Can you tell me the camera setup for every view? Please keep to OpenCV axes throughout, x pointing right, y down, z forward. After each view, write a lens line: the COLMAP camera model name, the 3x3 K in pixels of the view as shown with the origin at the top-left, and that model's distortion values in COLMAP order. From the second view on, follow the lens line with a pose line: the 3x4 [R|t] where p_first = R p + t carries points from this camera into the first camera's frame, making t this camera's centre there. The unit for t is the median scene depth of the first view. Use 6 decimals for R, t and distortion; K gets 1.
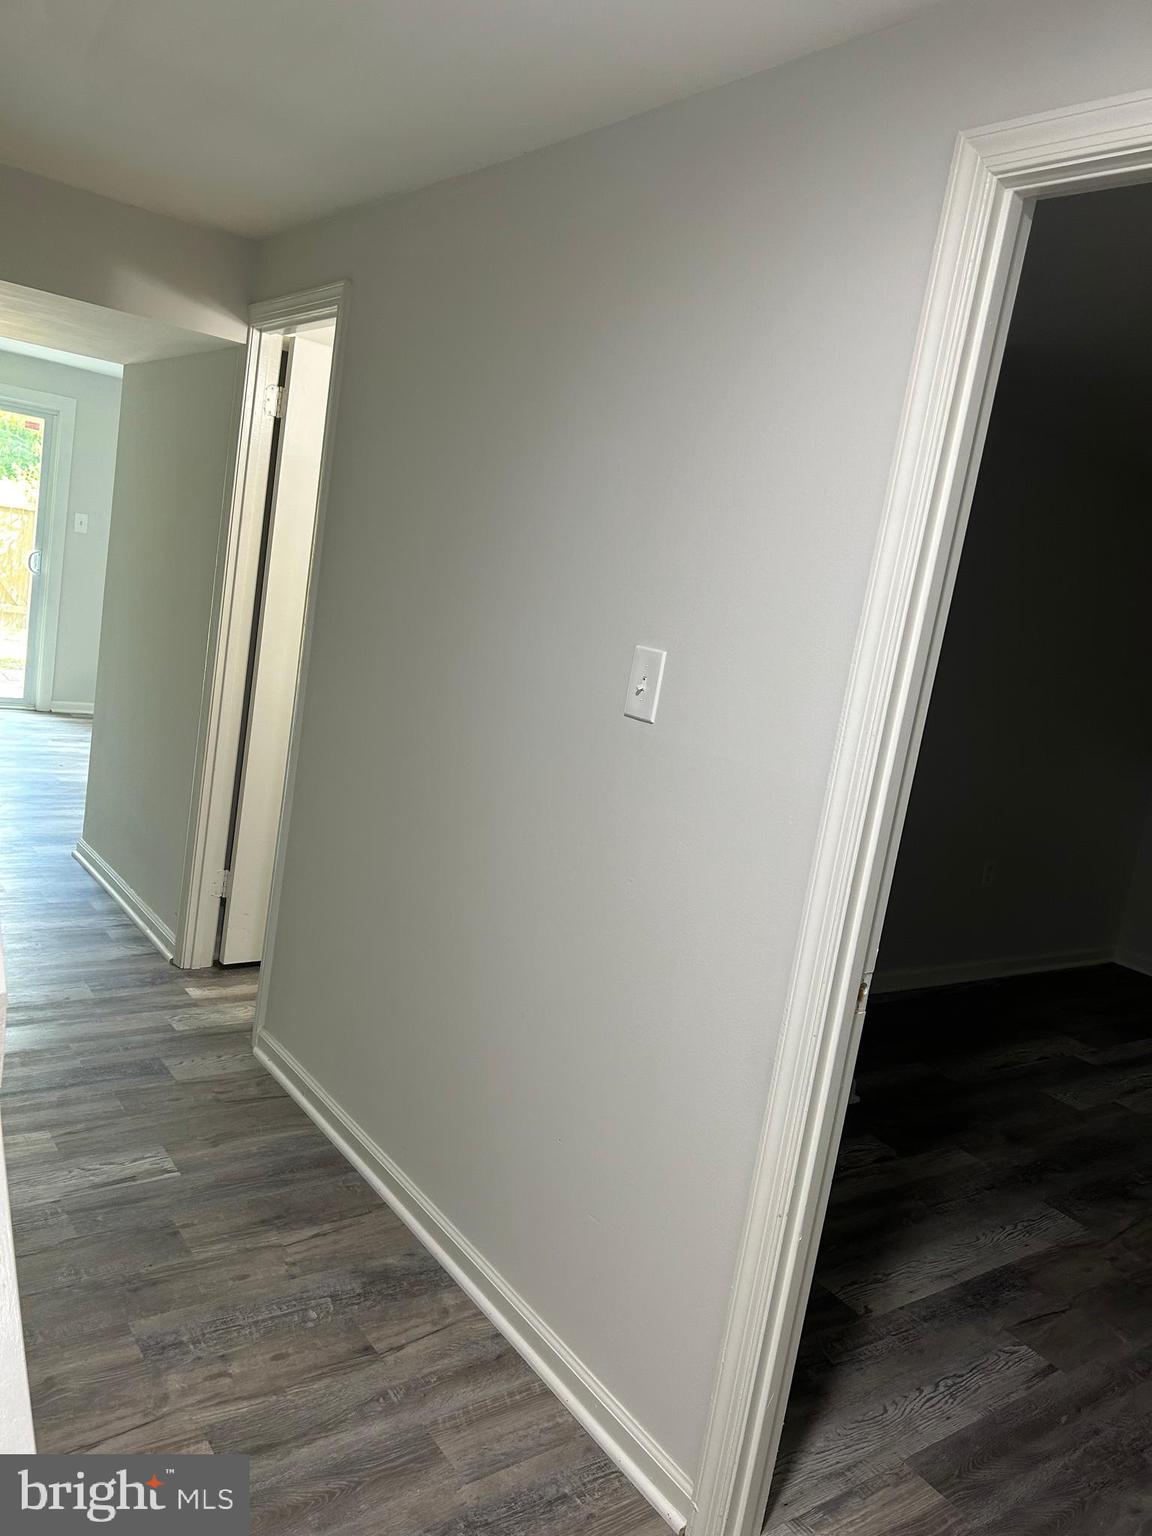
lens RADIAL K [[1160.6, 0, 576.0], [0, 1160.6, 768.0], [0, 0, 1]] dist [0.060168, -0.079450]
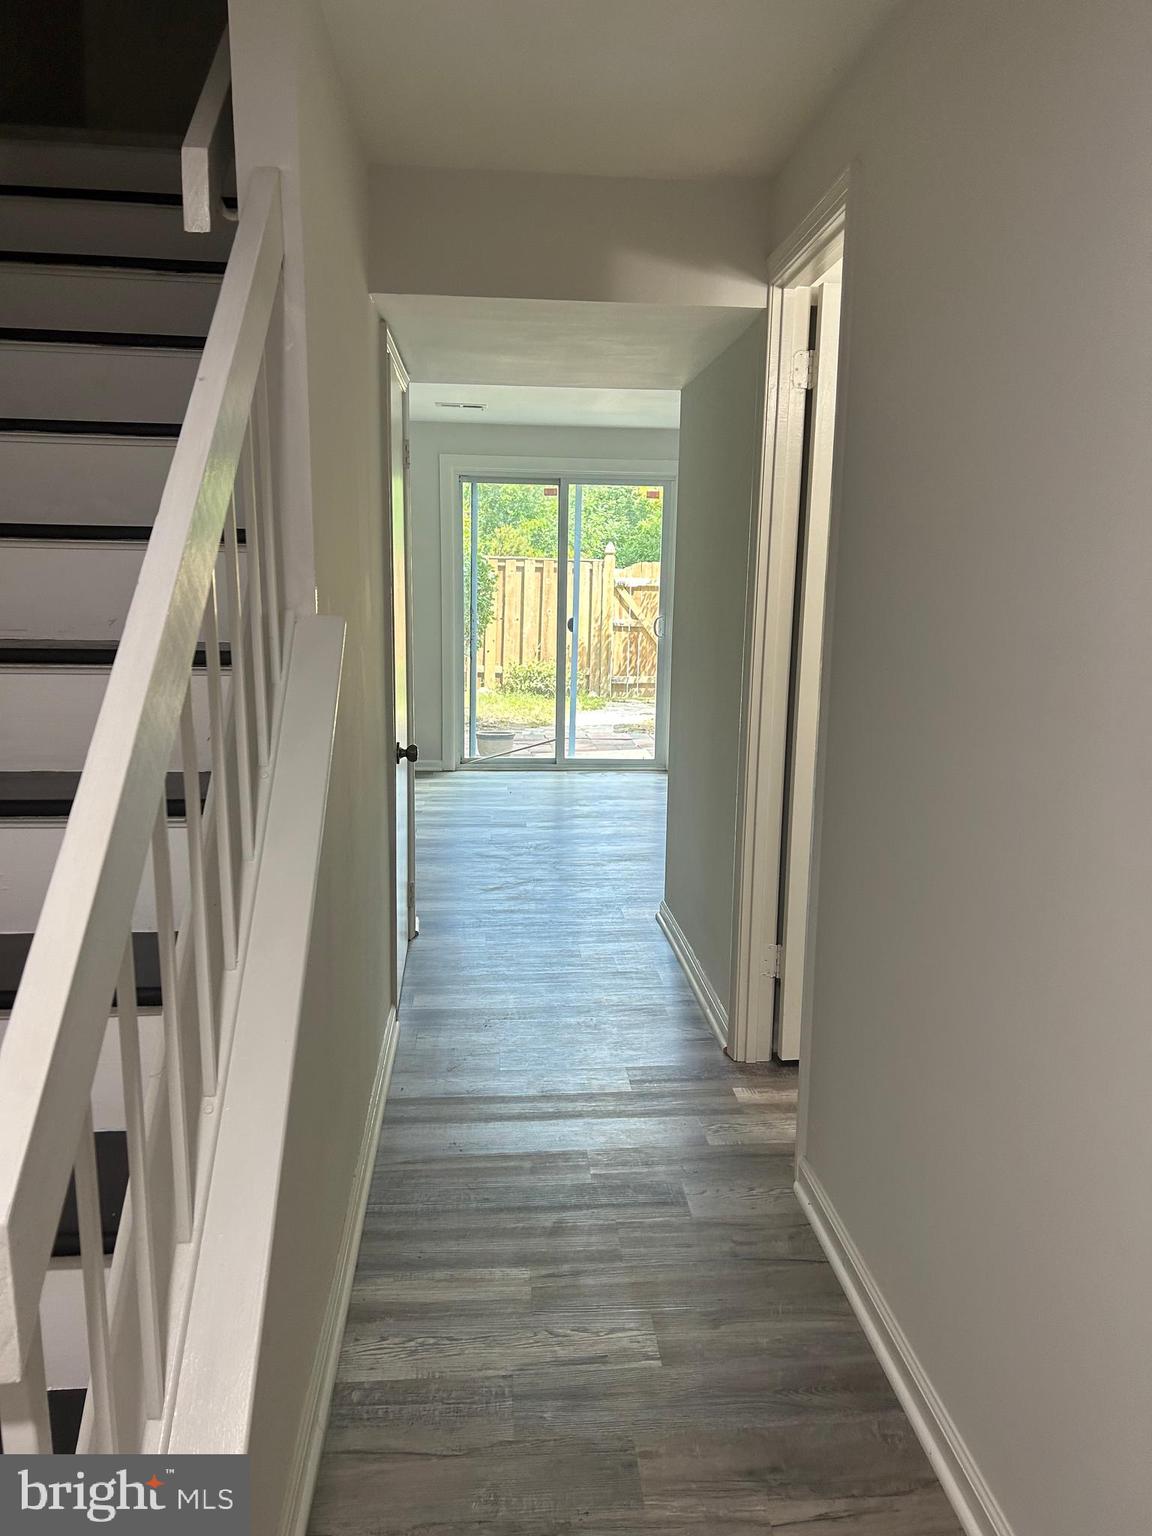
lens RADIAL K [[1160.6, 0, 576.0], [0, 1160.6, 768.0], [0, 0, 1]] dist [0.060168, -0.079450]
pose [[0.843051, -0.057475, -0.534753, 0.031049], [0.033287, 0.997943, -0.054780, 0.003486], [0.536802, 0.028382, 0.843231, 0.255252]]
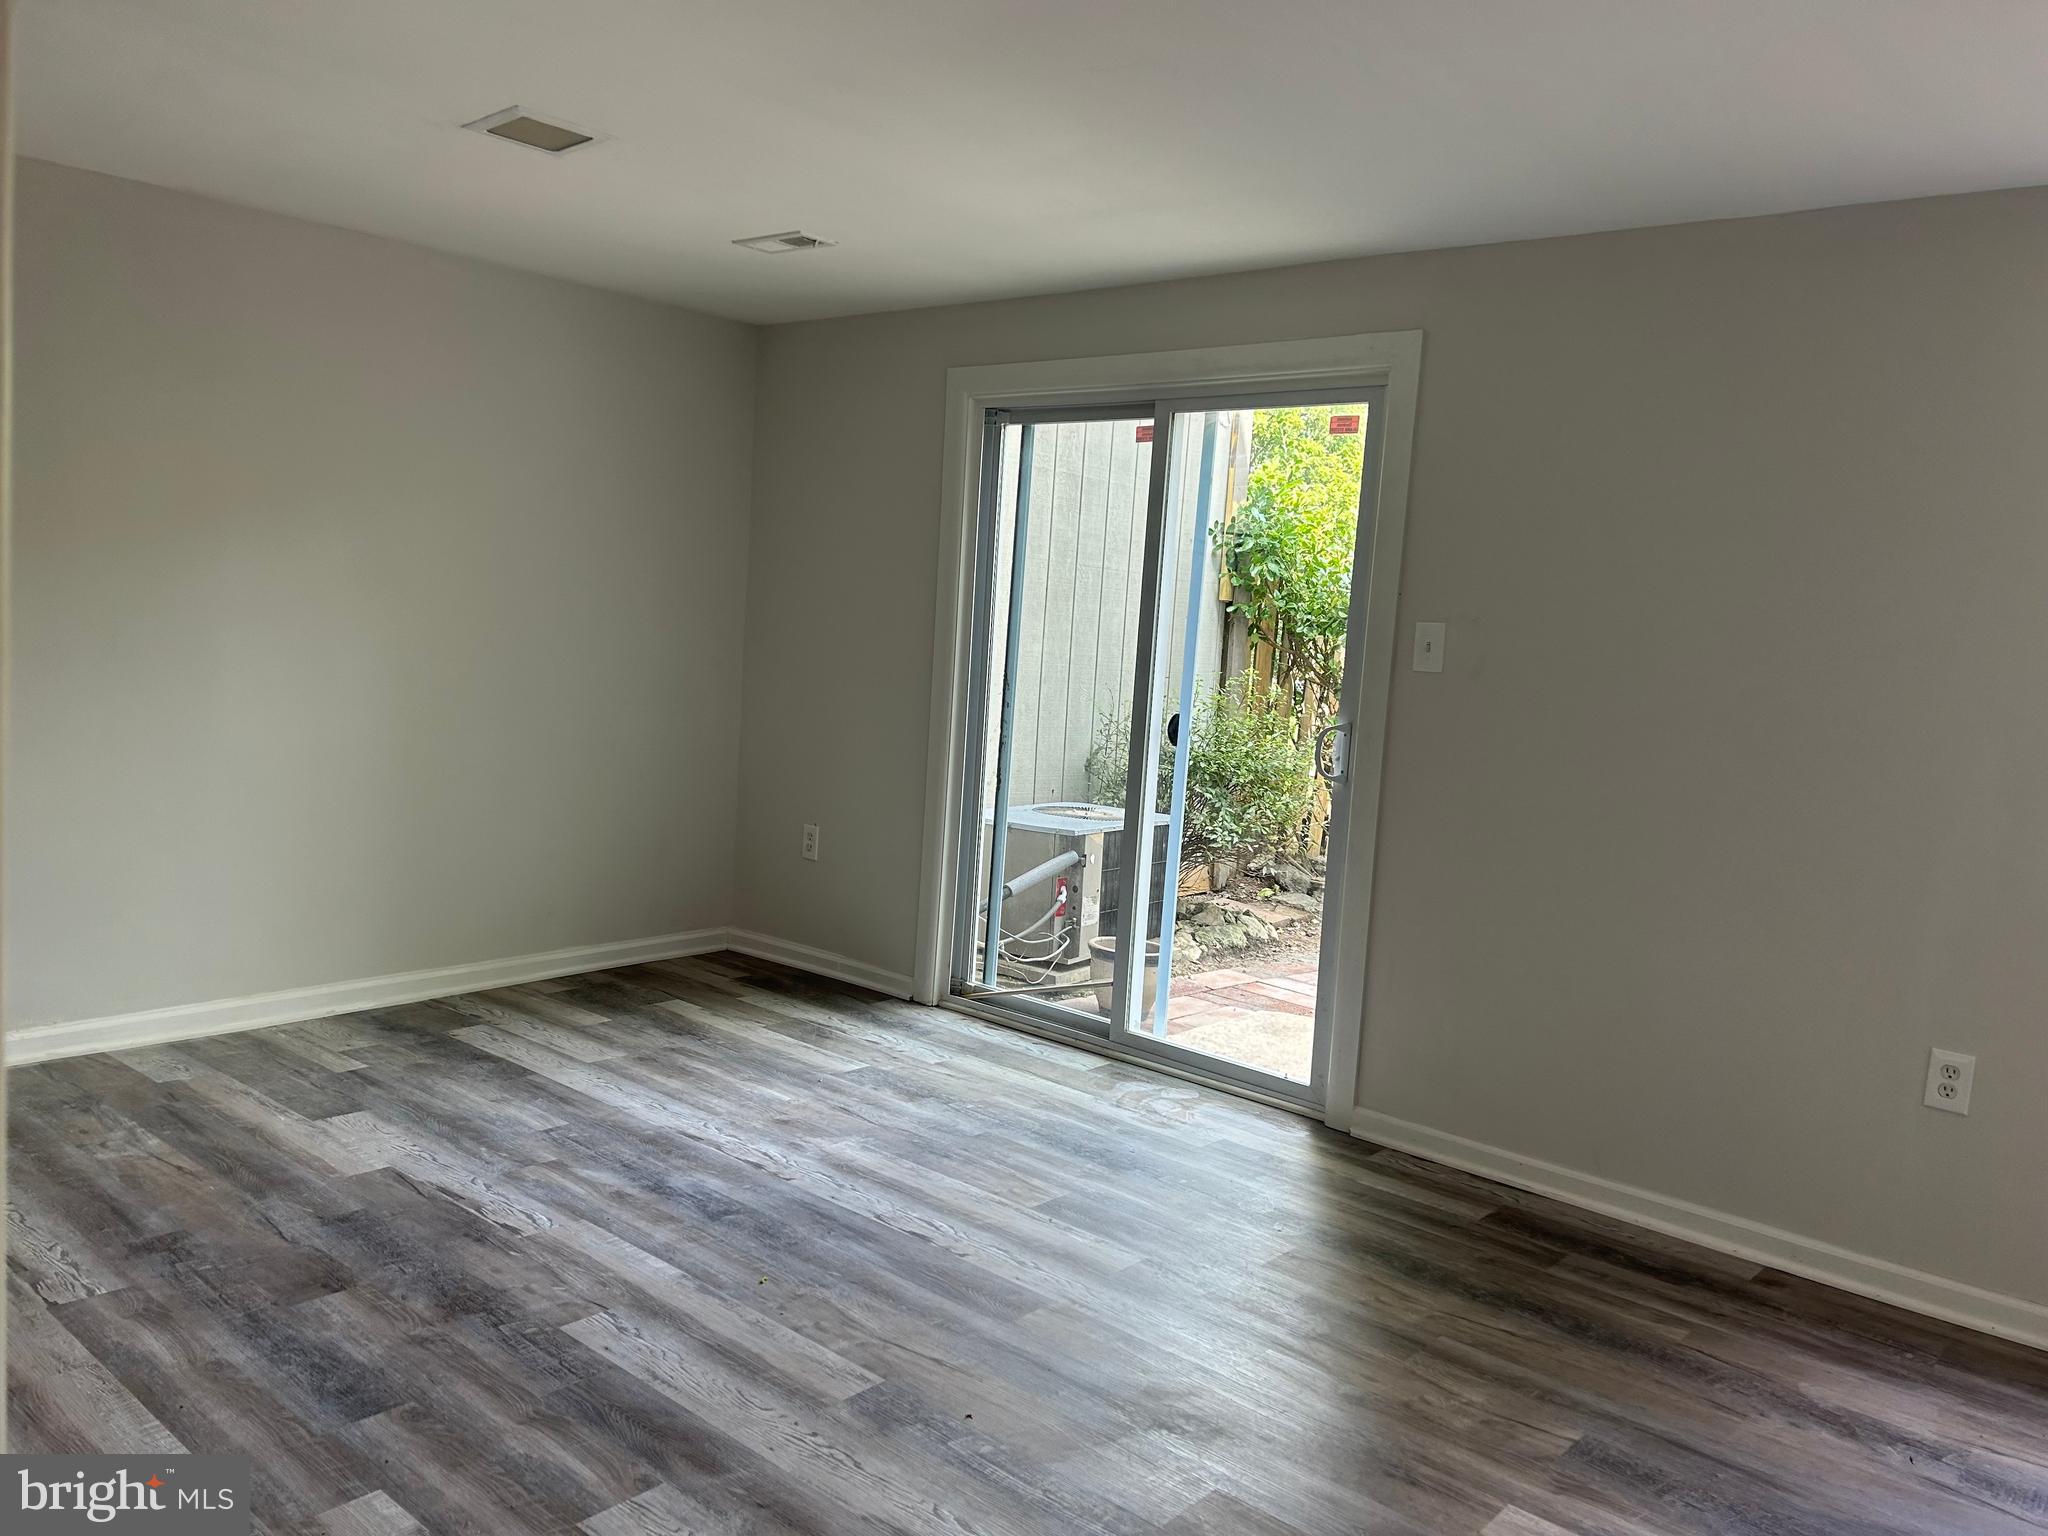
lens RADIAL K [[1547.5, 0, 1024.0], [0, 1547.5, 768.0], [0, 0, 1]] dist [0.060168, -0.079450]
pose [[0.200370, -0.052853, -0.978294, 0.094621], [-0.189473, 0.977602, -0.091623, -0.247234], [0.961224, 0.203719, 0.185867, 1.945767]]
